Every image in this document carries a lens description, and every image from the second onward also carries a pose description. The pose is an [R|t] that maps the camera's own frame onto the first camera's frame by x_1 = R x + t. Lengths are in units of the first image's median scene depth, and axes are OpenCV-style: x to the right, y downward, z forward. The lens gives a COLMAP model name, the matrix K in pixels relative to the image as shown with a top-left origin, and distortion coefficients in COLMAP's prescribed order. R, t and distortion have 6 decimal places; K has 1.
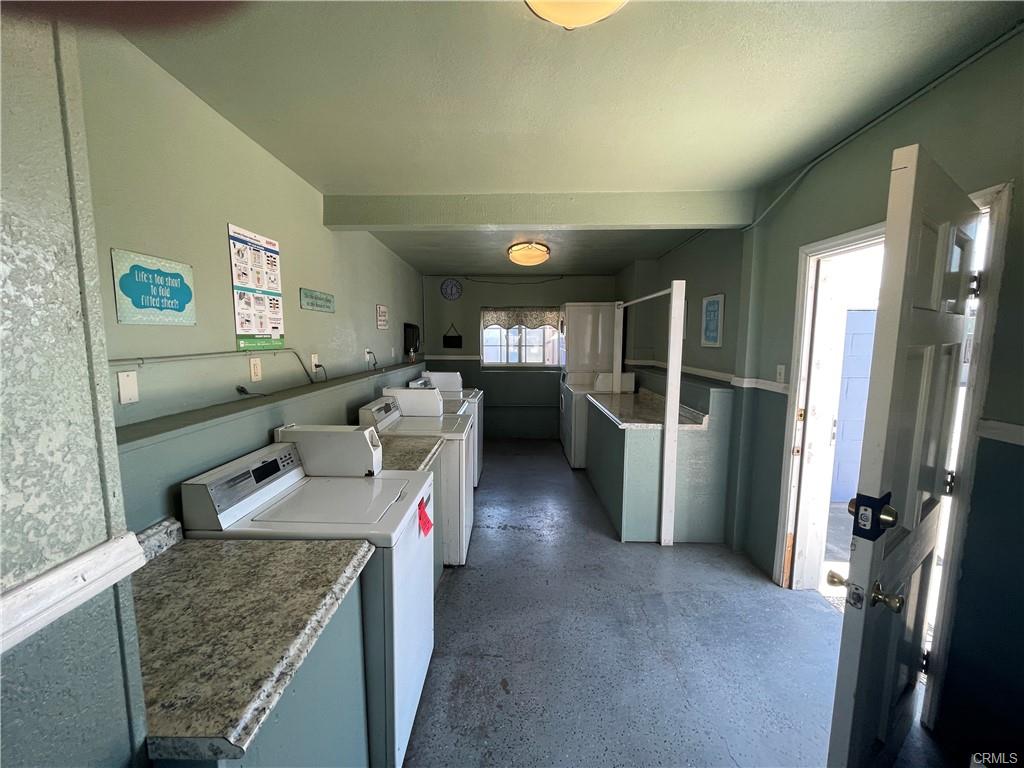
lens RADIAL K [[412.5, 0, 509.8], [0, 412.5, 385.4], [0, 0, 1]] dist [-0.002060, -0.000091]
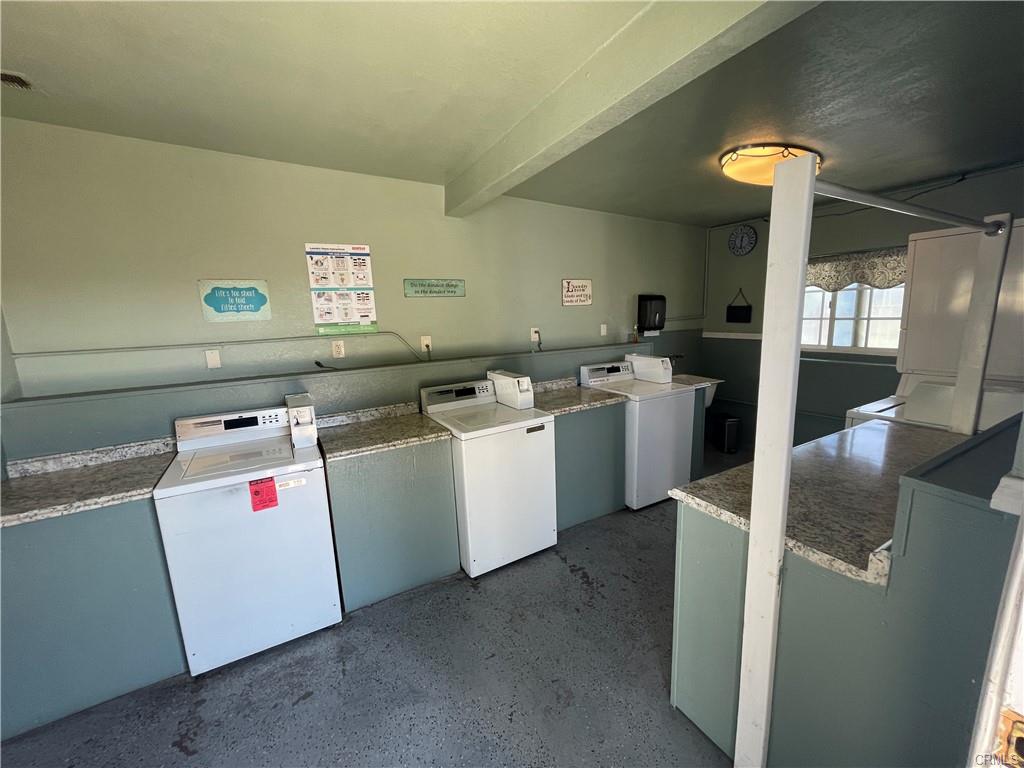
lens RADIAL K [[412.5, 0, 513.4], [0, 412.5, 383.8], [0, 0, 1]] dist [-0.002060, -0.000091]
pose [[0.513839, 0.126846, -0.848457, 0.825452], [-0.062621, 0.991916, 0.110370, -0.110406], [0.855598, -0.003581, 0.517628, 0.798644]]
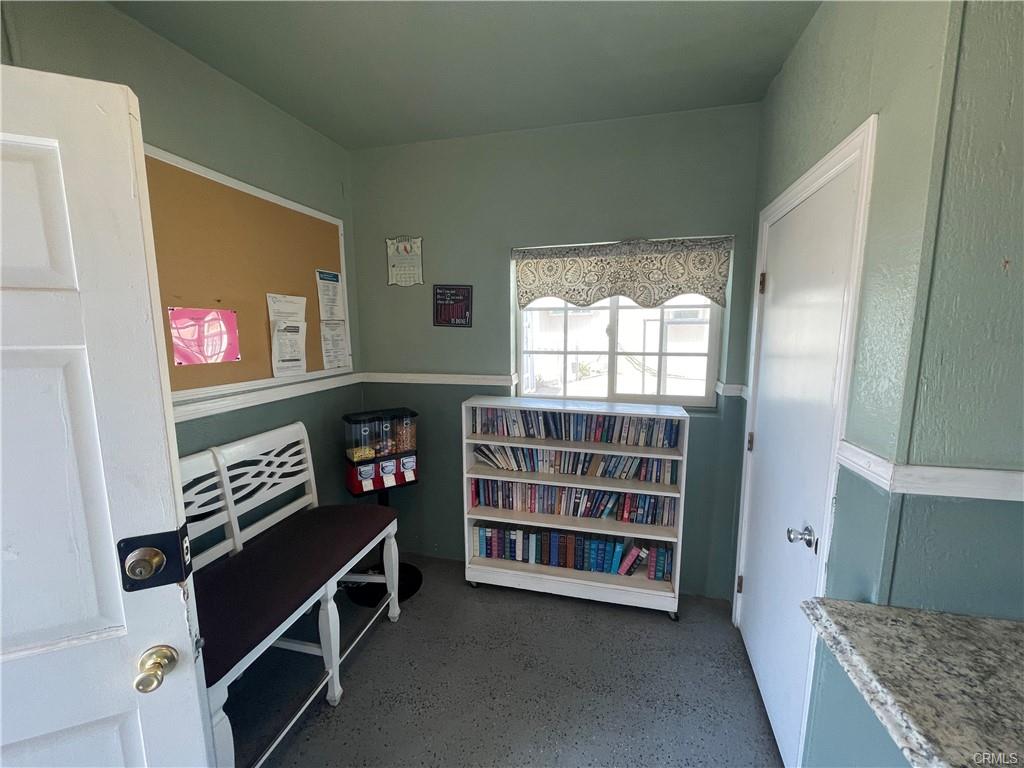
lens RADIAL K [[412.5, 0, 511.3], [0, 412.5, 386.9], [0, 0, 1]] dist [-0.002060, -0.000091]
pose [[-0.976487, -0.030931, 0.213345, 0.028036], [0.023191, 0.968838, 0.246608, -0.088358], [-0.214325, 0.245757, -0.945340, 0.769856]]
